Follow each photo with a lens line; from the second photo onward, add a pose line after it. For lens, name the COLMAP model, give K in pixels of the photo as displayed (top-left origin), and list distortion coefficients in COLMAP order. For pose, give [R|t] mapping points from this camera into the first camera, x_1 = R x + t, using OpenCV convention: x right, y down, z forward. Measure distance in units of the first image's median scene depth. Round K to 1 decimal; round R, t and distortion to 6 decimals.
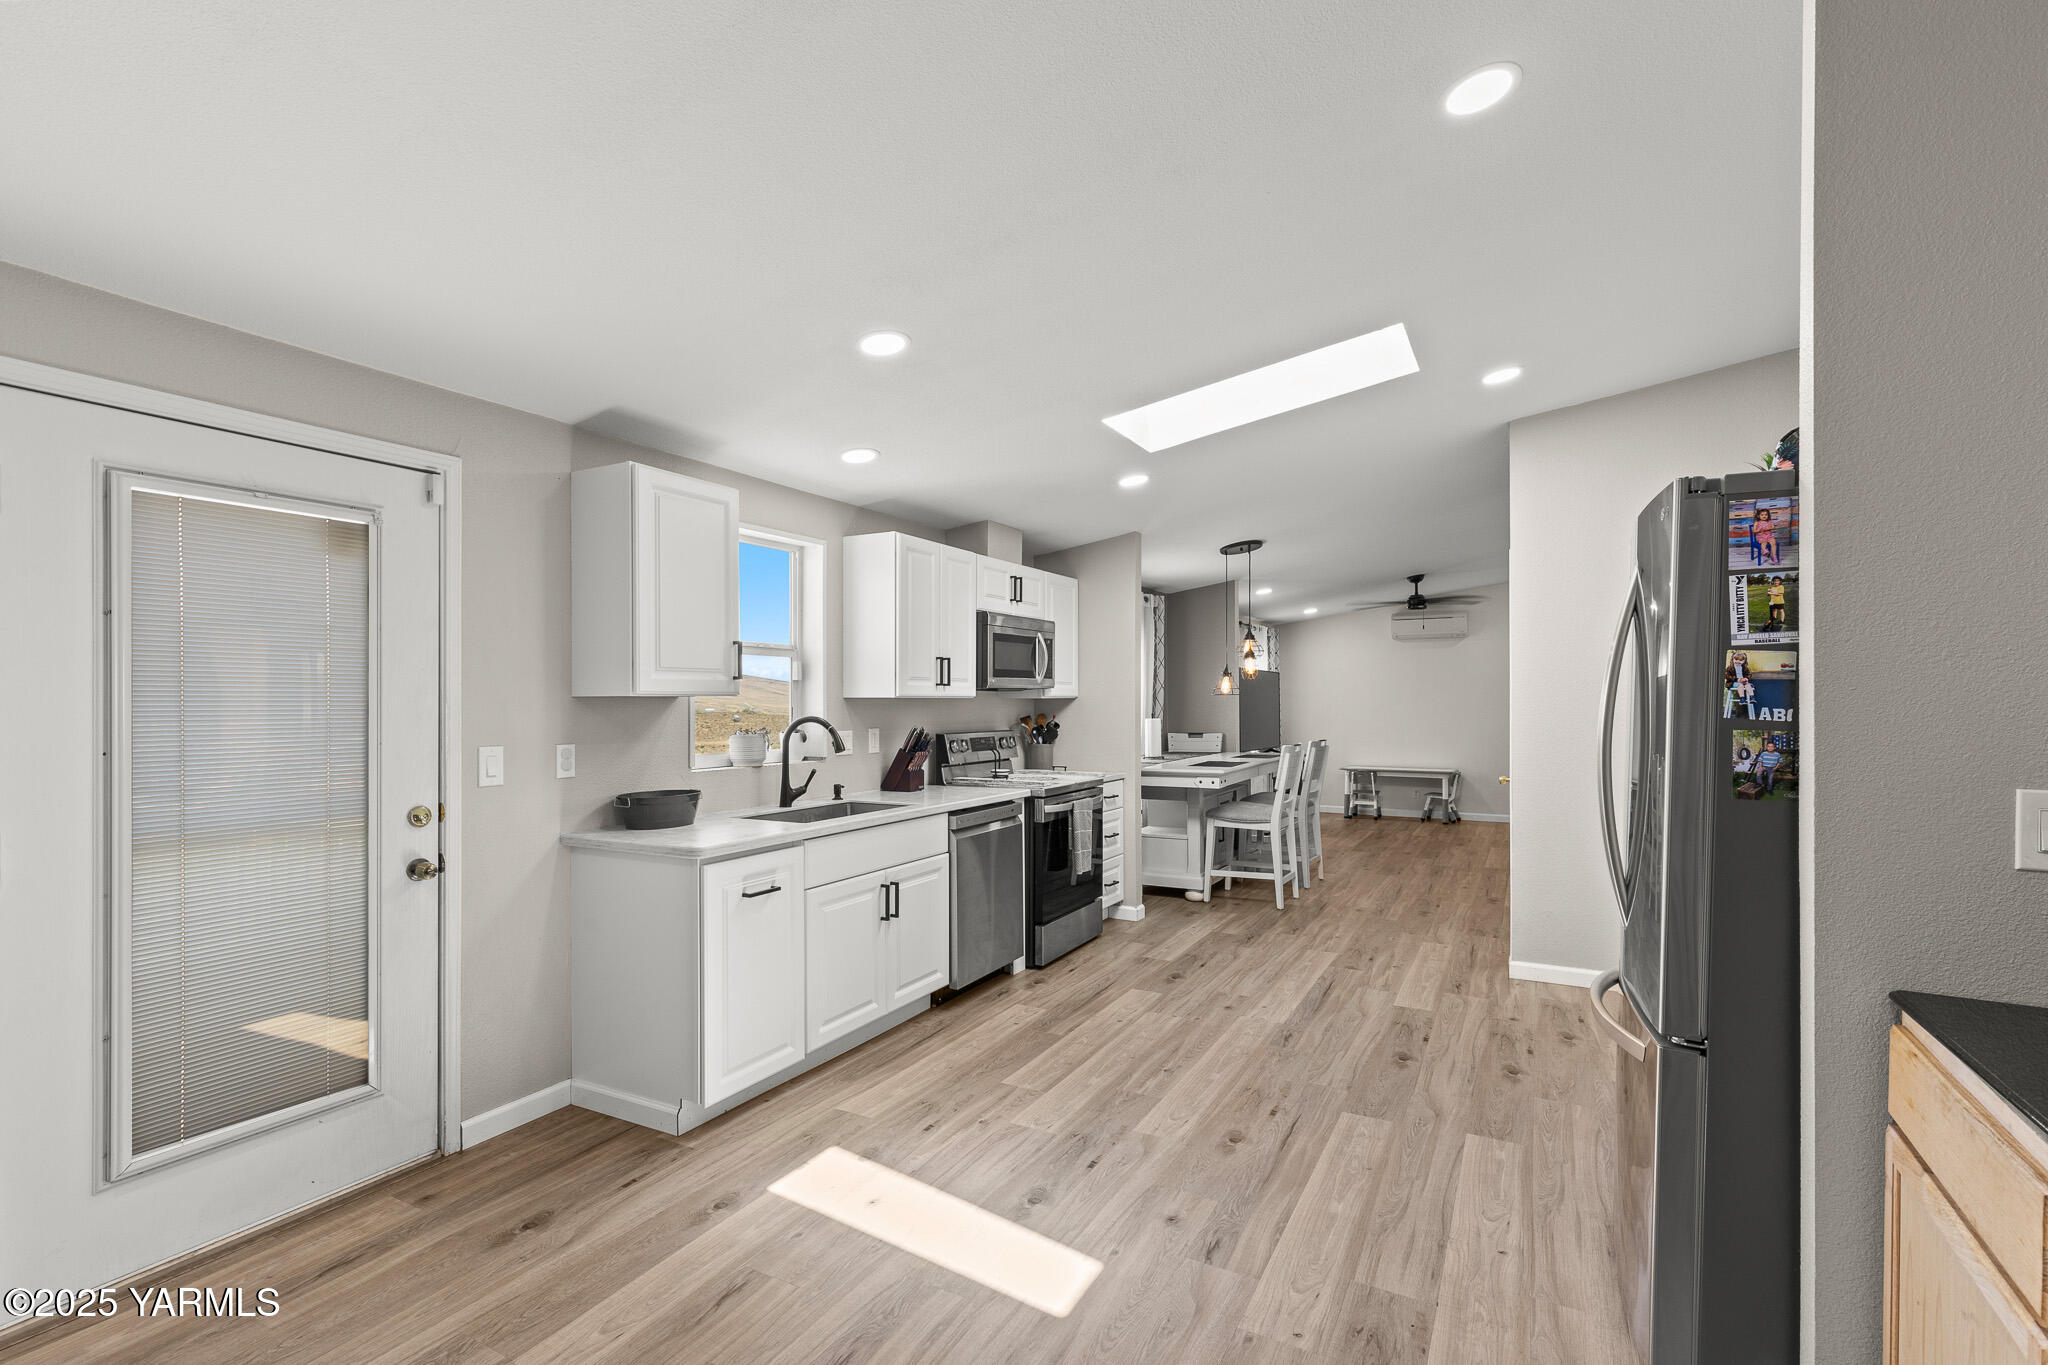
lens RADIAL K [[920.5, 0, 1033.4], [0, 920.5, 701.9], [0, 0, 1]] dist [0.022033, -0.000201]
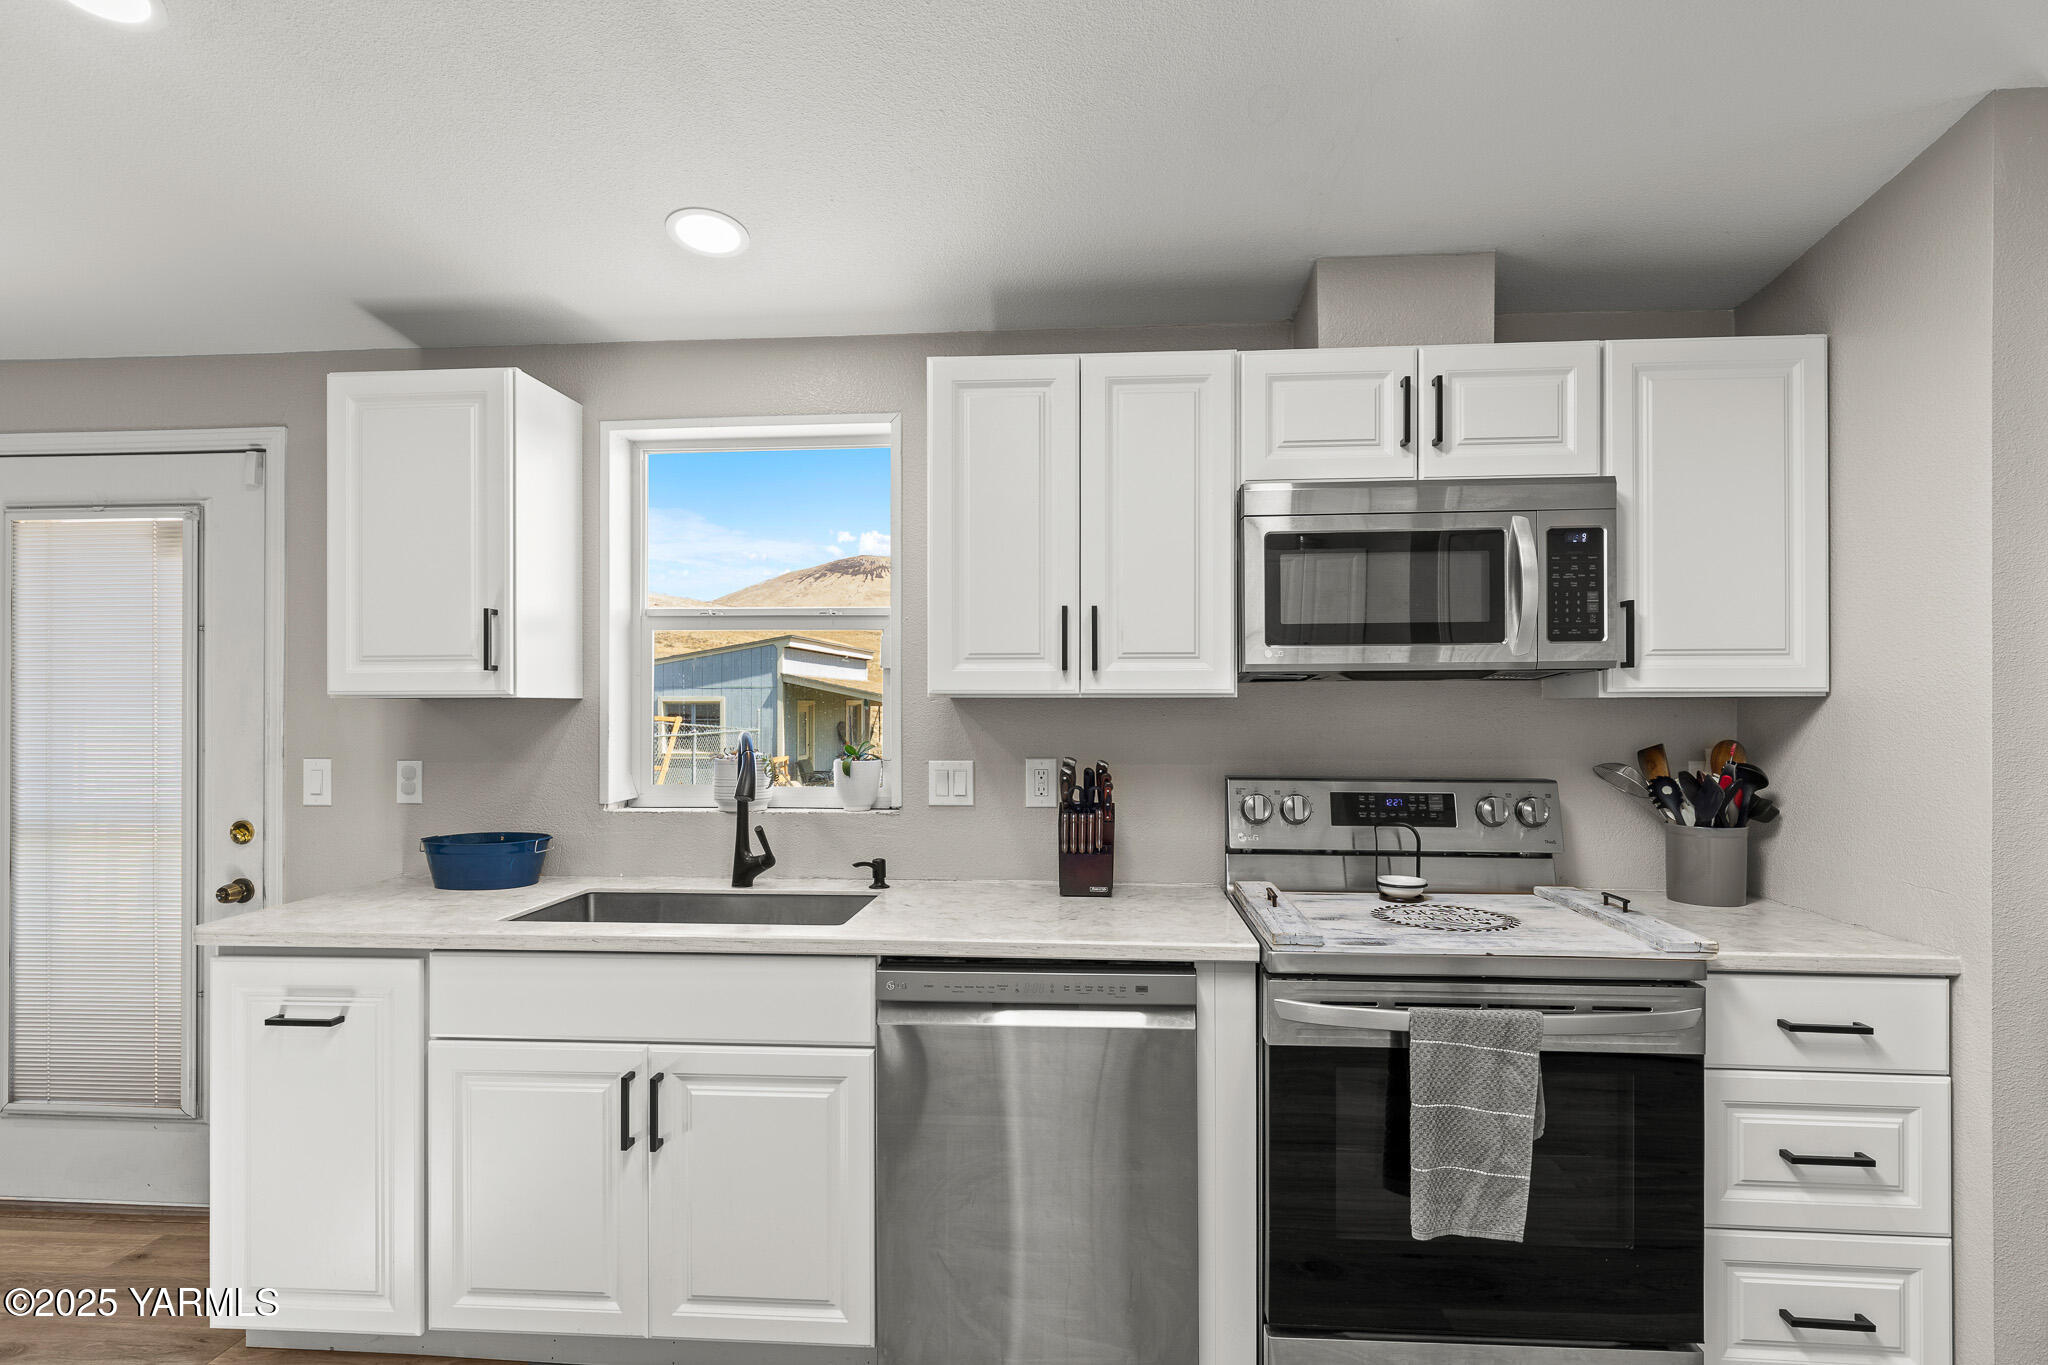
lens RADIAL K [[1064.5, 0, 1035.0], [0, 1064.5, 693.6], [0, 0, 1]] dist [0.000962, -0.000383]
pose [[0.410200, -0.005036, -0.911982, 0.442865], [-0.000049, 0.999985, -0.005544, -0.004413], [0.911995, 0.002319, 0.410194, 0.940387]]
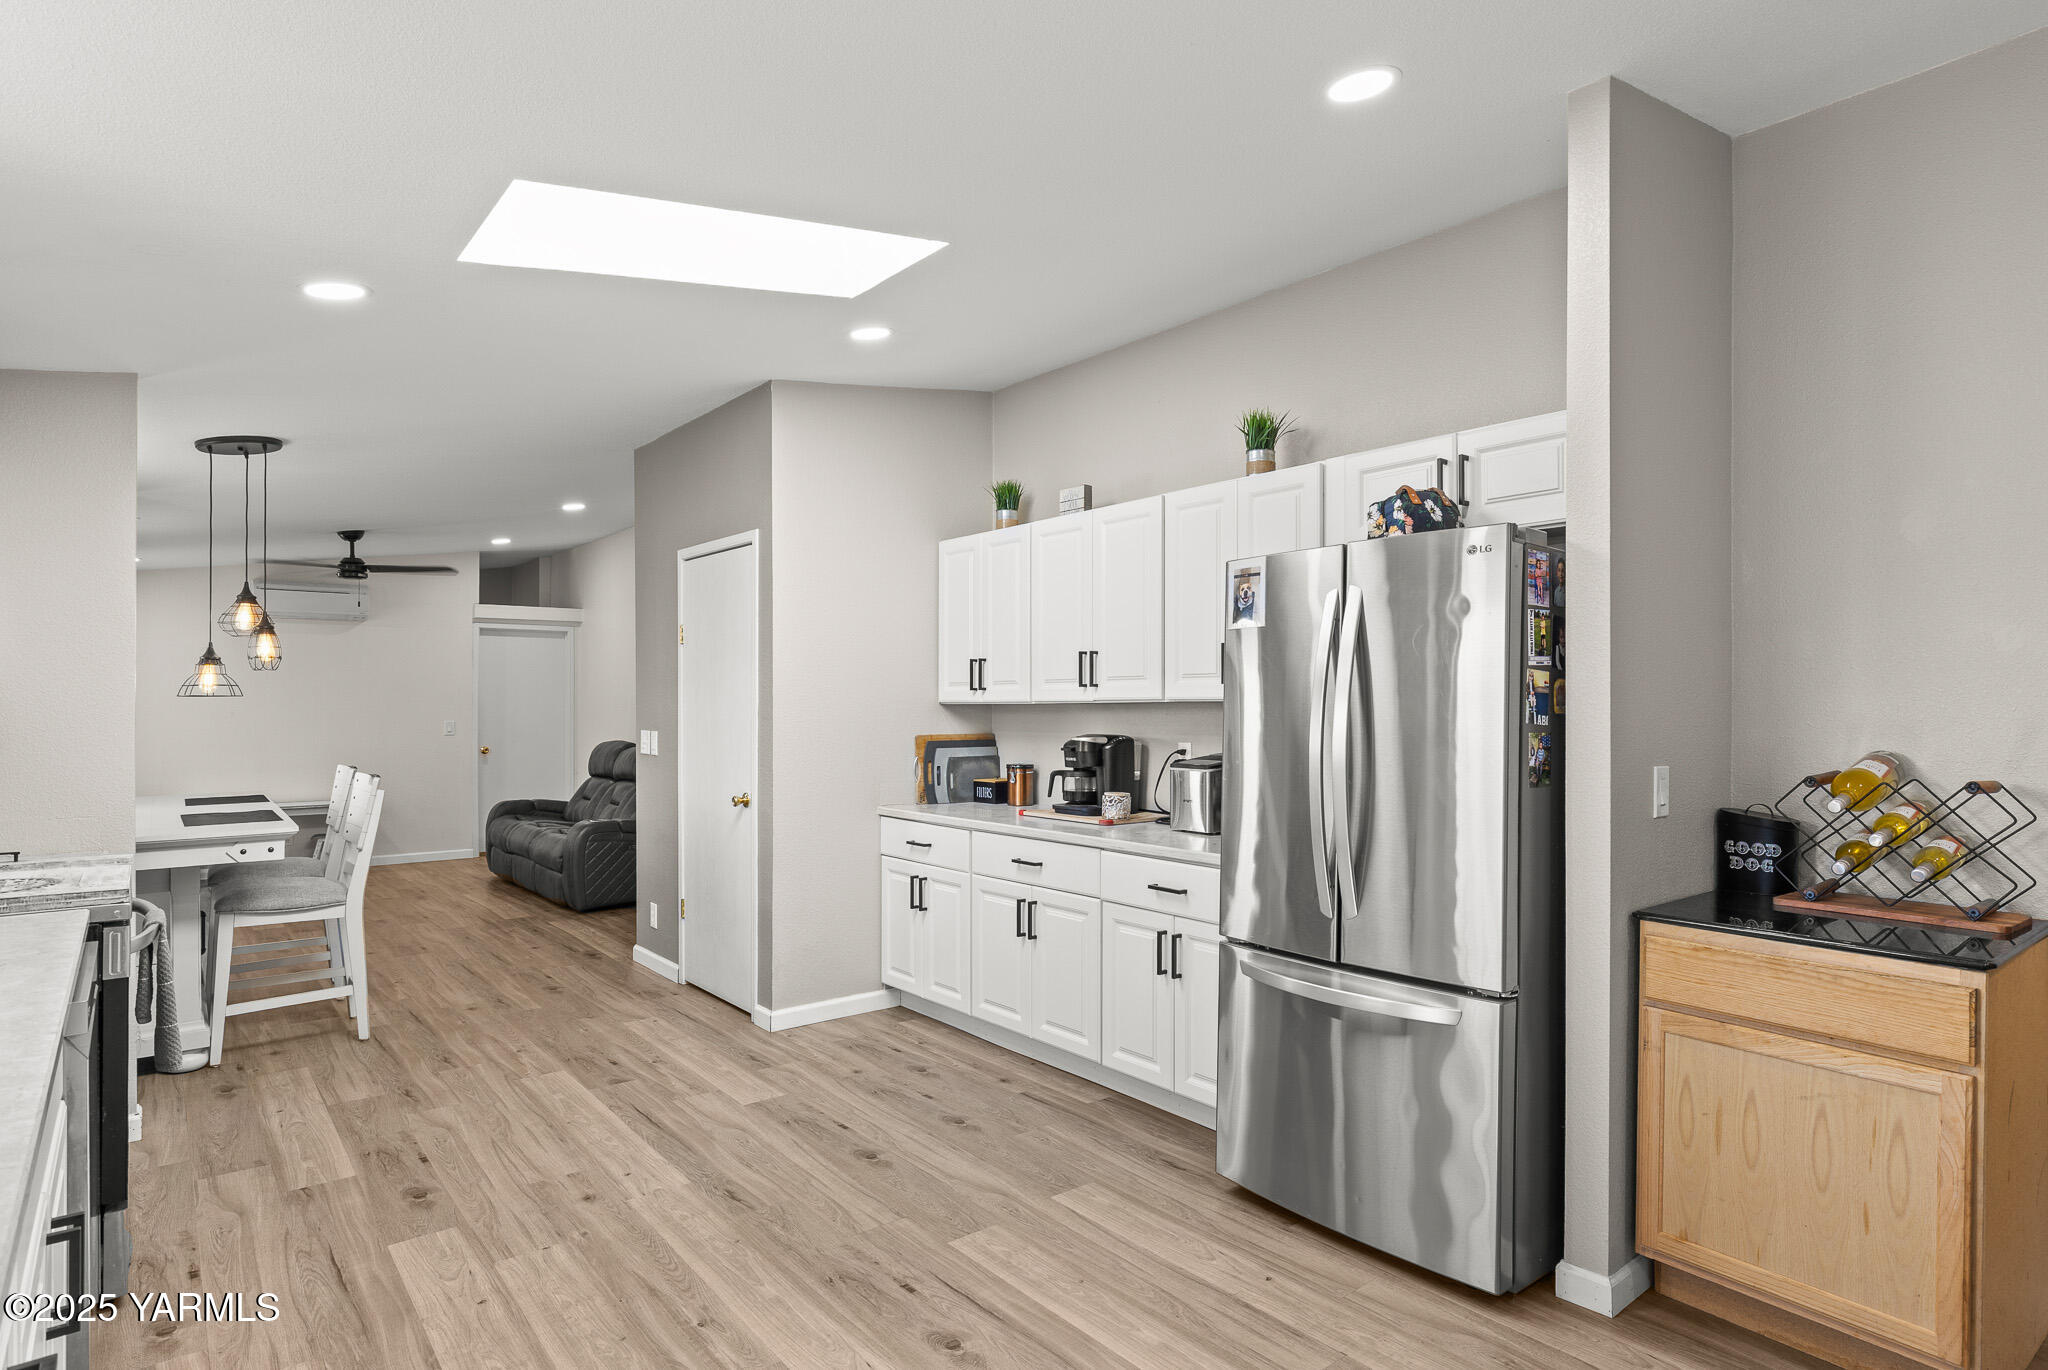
lens RADIAL K [[1085.8, 0, 1025.1], [0, 1085.8, 708.5], [0, 0, 1]] dist [0.002629, 0.000740]
pose [[0.385494, 0.000369, 0.922710, -0.392114], [-0.001139, 0.999999, 0.000076, -0.000903], [-0.922710, -0.001080, 0.385494, 0.491409]]
